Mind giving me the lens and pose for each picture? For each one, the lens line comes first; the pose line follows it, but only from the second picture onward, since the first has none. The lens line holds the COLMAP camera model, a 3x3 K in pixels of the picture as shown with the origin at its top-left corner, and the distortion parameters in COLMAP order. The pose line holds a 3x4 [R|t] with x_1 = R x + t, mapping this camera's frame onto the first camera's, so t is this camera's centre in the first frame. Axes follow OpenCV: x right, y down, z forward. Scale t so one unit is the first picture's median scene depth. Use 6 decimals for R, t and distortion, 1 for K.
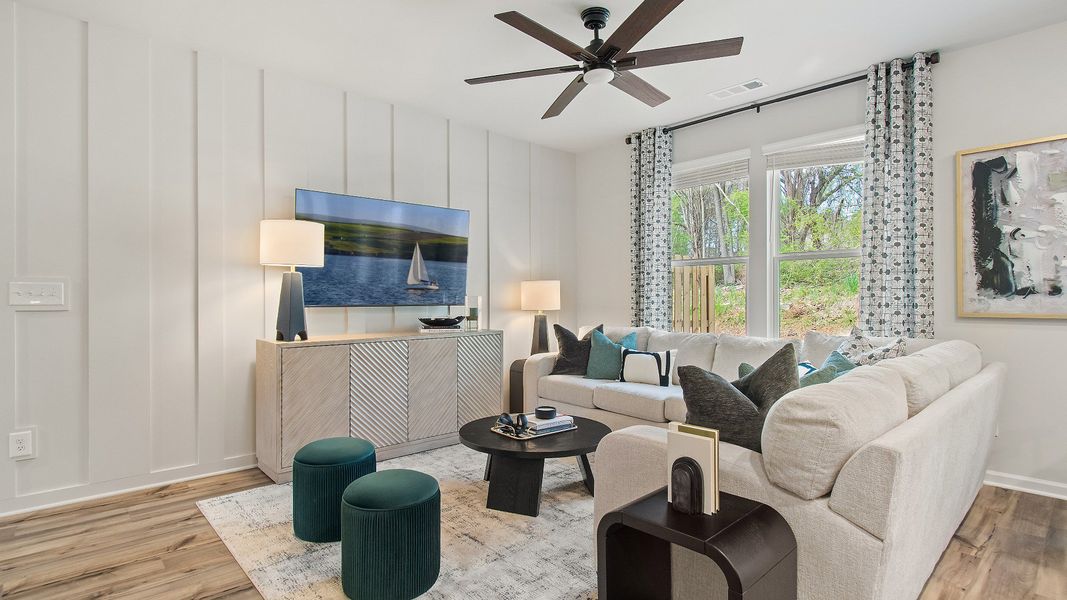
lens RADIAL K [[525.3, 0, 534.4], [0, 525.3, 297.7], [0, 0, 1]] dist [0.007089, -0.005197]
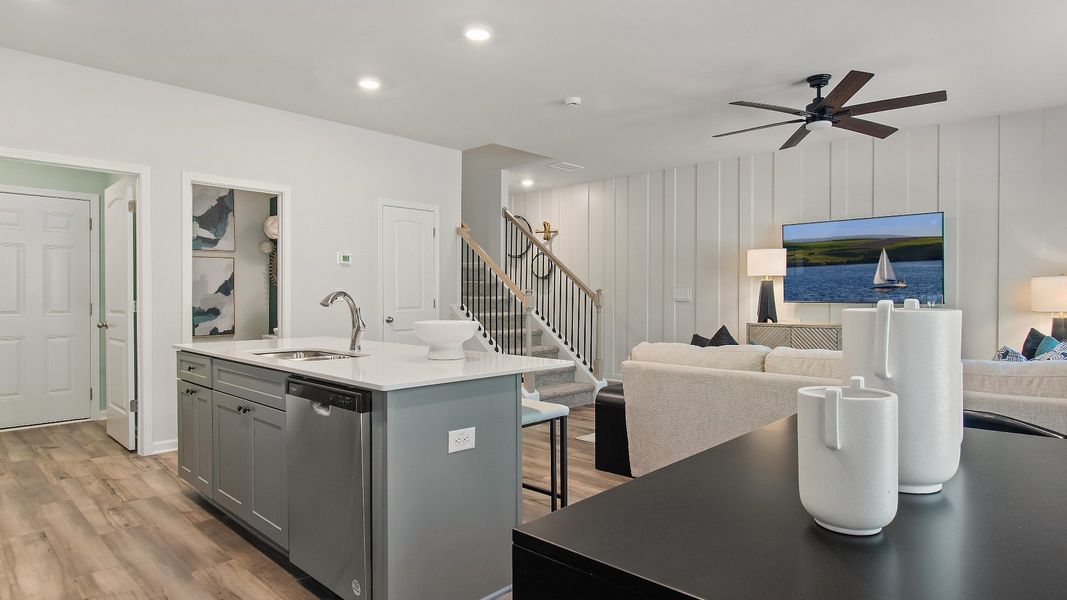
lens RADIAL K [[599.3, 0, 531.6], [0, 599.3, 302.5], [0, 0, 1]] dist [0.001481, -0.002618]
pose [[0.029685, 0.002289, -0.999557, 1.106153], [0.004730, 0.999986, 0.002431, 0.010035], [0.999548, -0.004800, 0.029674, 0.172623]]
